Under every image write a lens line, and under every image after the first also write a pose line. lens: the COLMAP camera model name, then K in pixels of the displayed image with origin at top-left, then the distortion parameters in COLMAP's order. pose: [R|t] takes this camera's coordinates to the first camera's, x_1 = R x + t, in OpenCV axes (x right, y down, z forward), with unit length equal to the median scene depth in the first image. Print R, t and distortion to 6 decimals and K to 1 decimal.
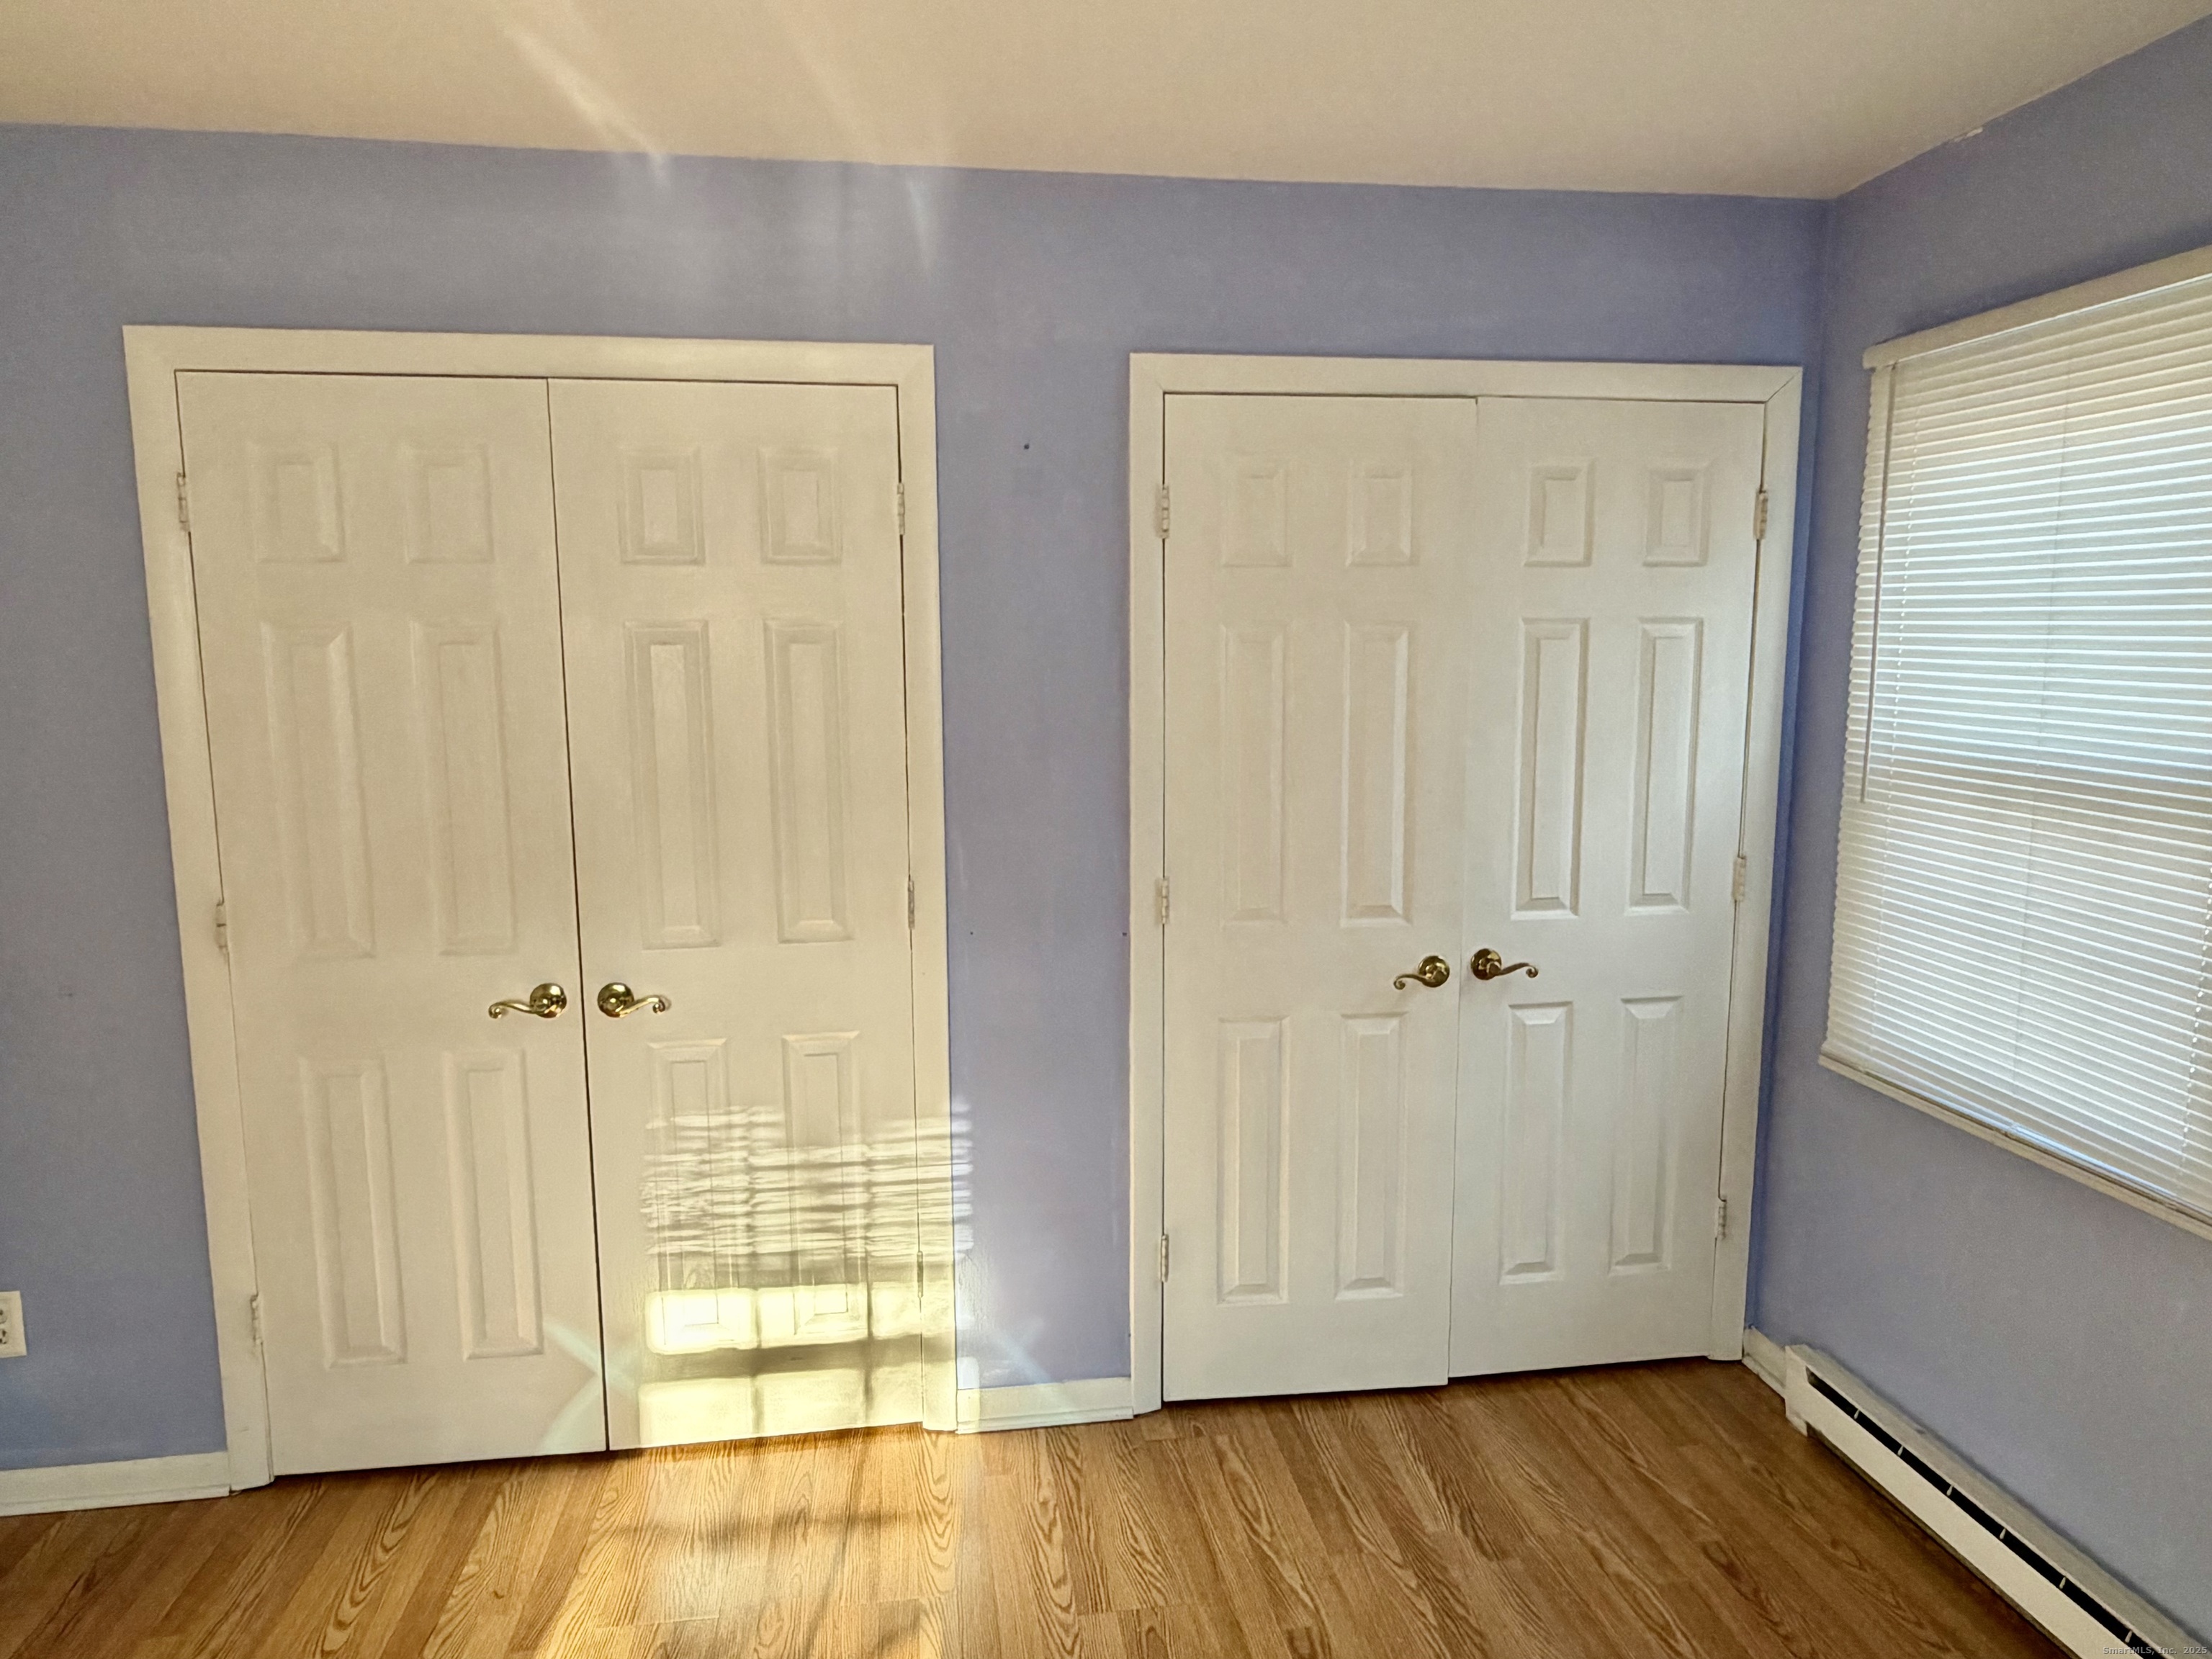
lens RADIAL K [[1384.1, 0, 1106.0], [0, 1384.1, 829.5], [0, 0, 1]] dist [0.000534, 0.000067]
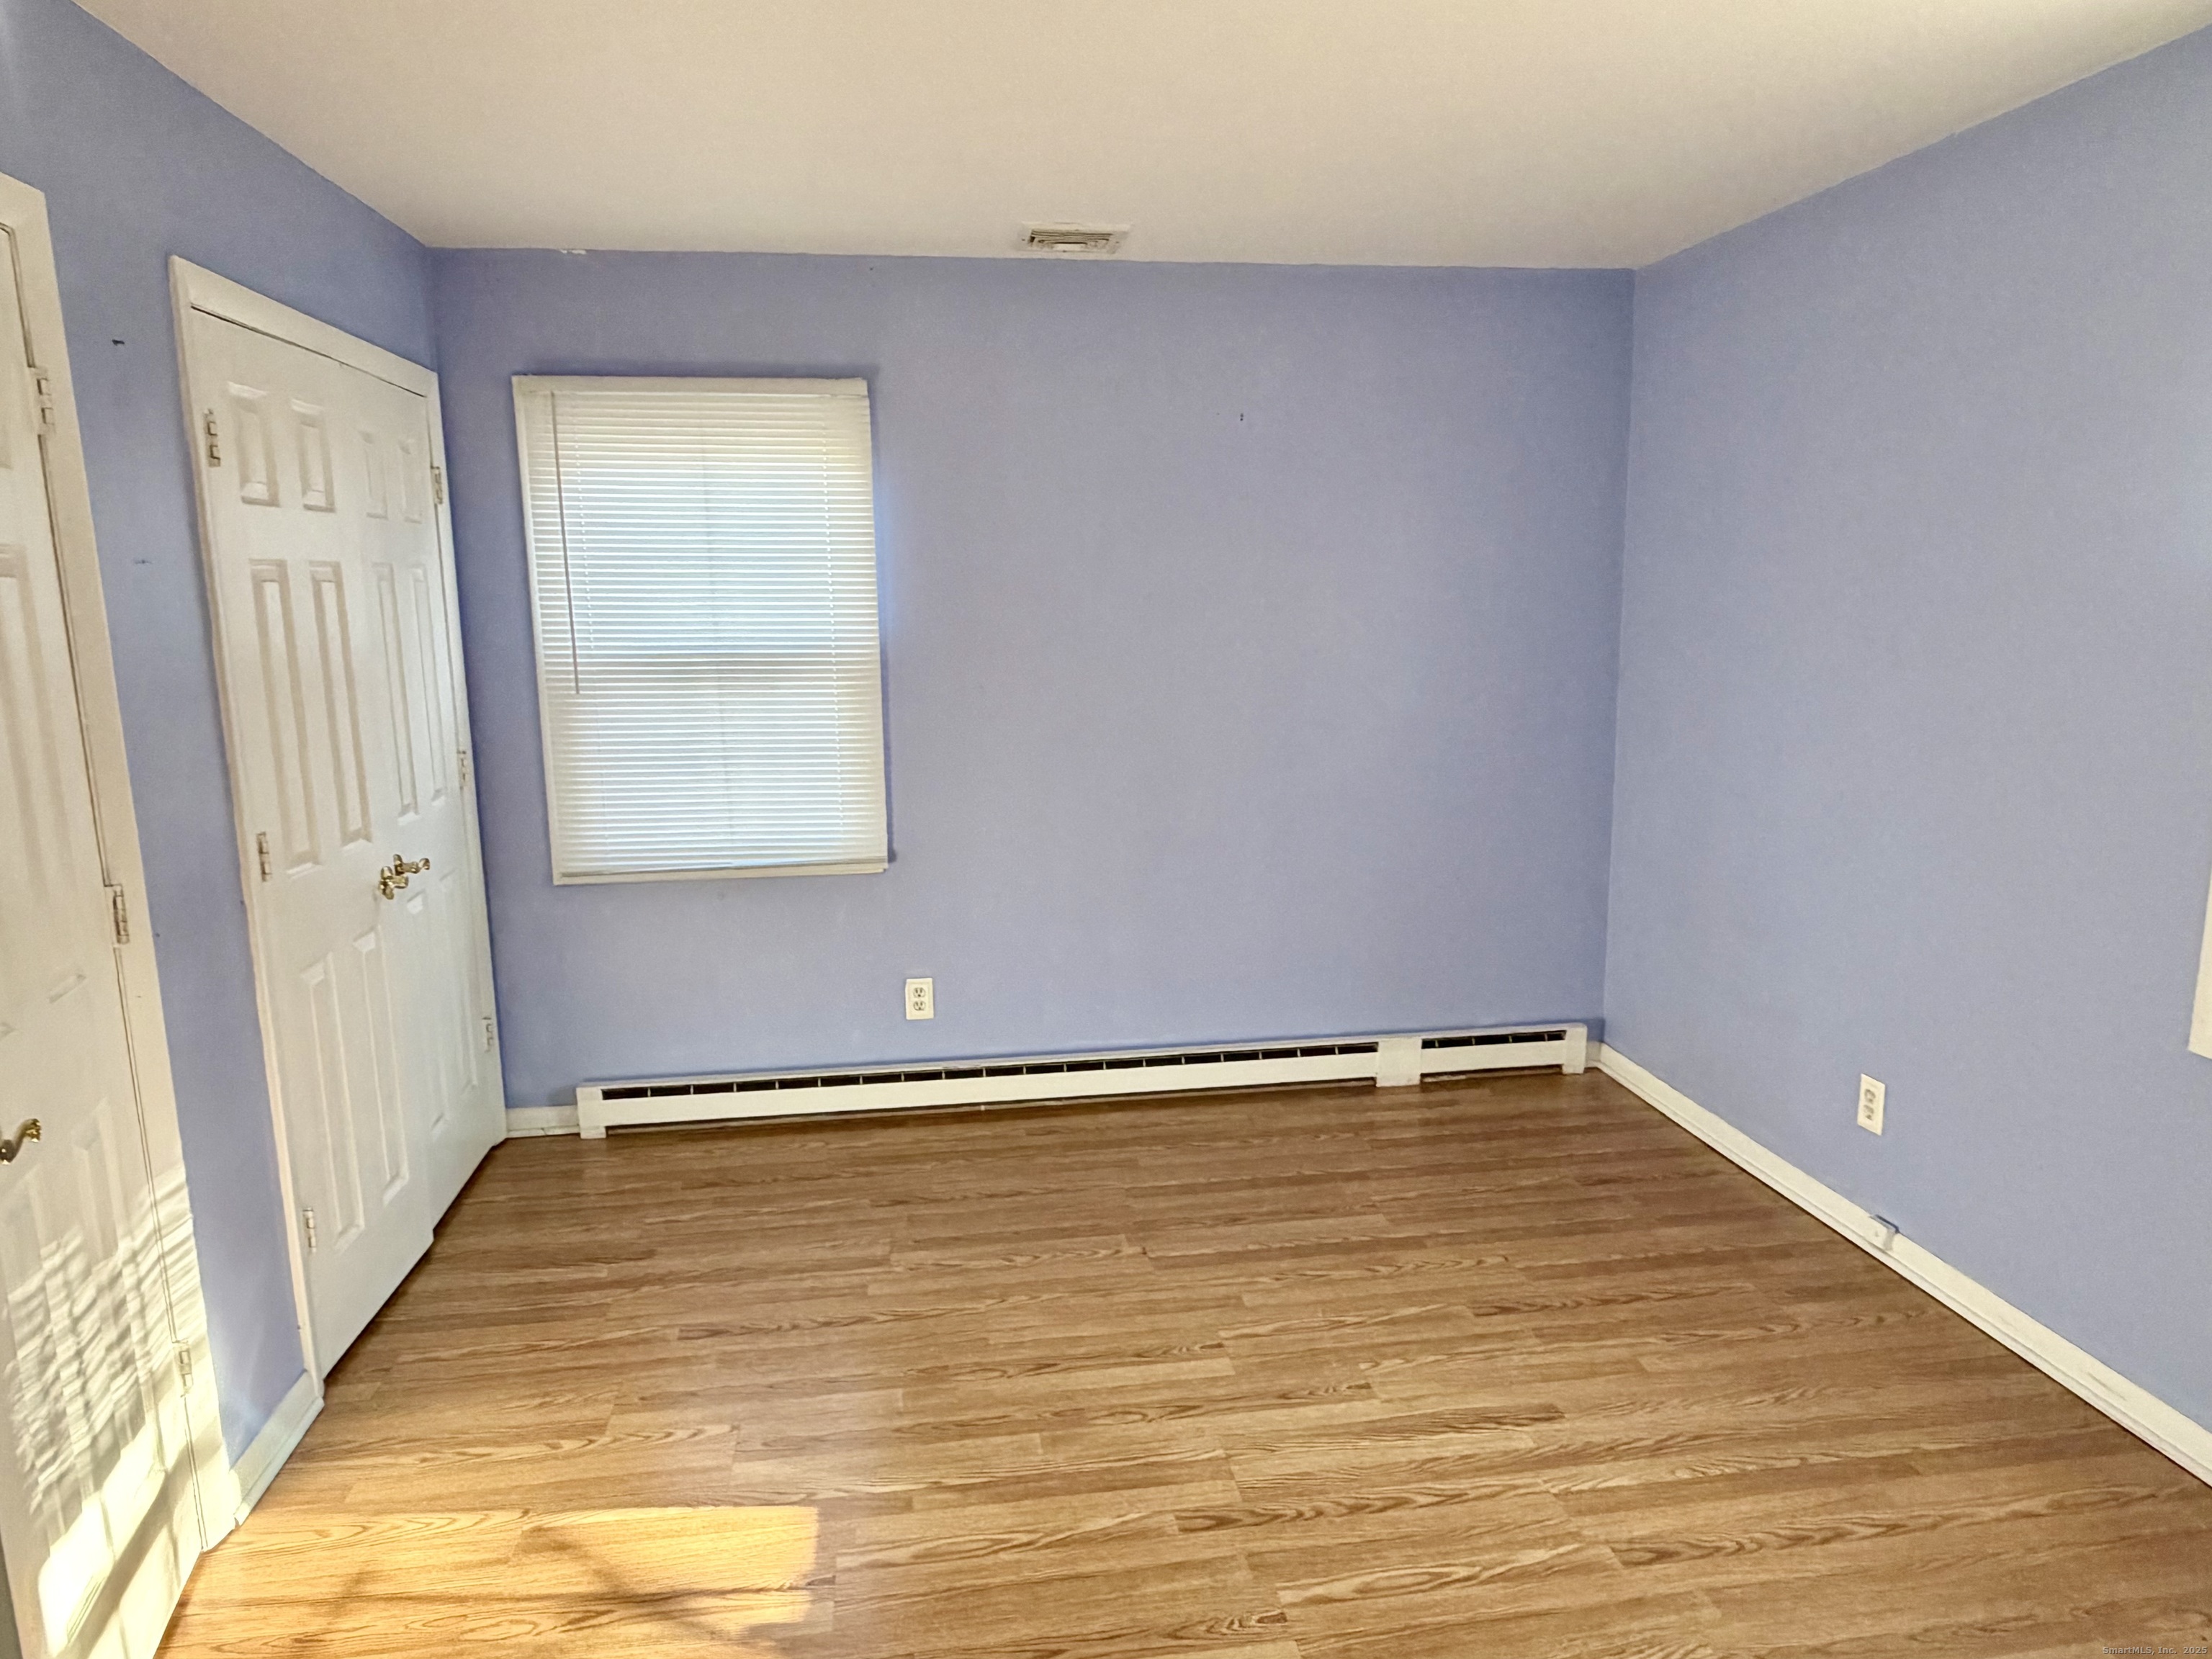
lens RADIAL K [[1384.1, 0, 1106.0], [0, 1384.1, 829.5], [0, 0, 1]] dist [0.000534, 0.000067]
pose [[-0.003304, -0.159094, 0.987258, -0.936369], [0.144970, 0.976758, 0.157887, -0.029169], [-0.989431, 0.143644, 0.019837, 0.445470]]
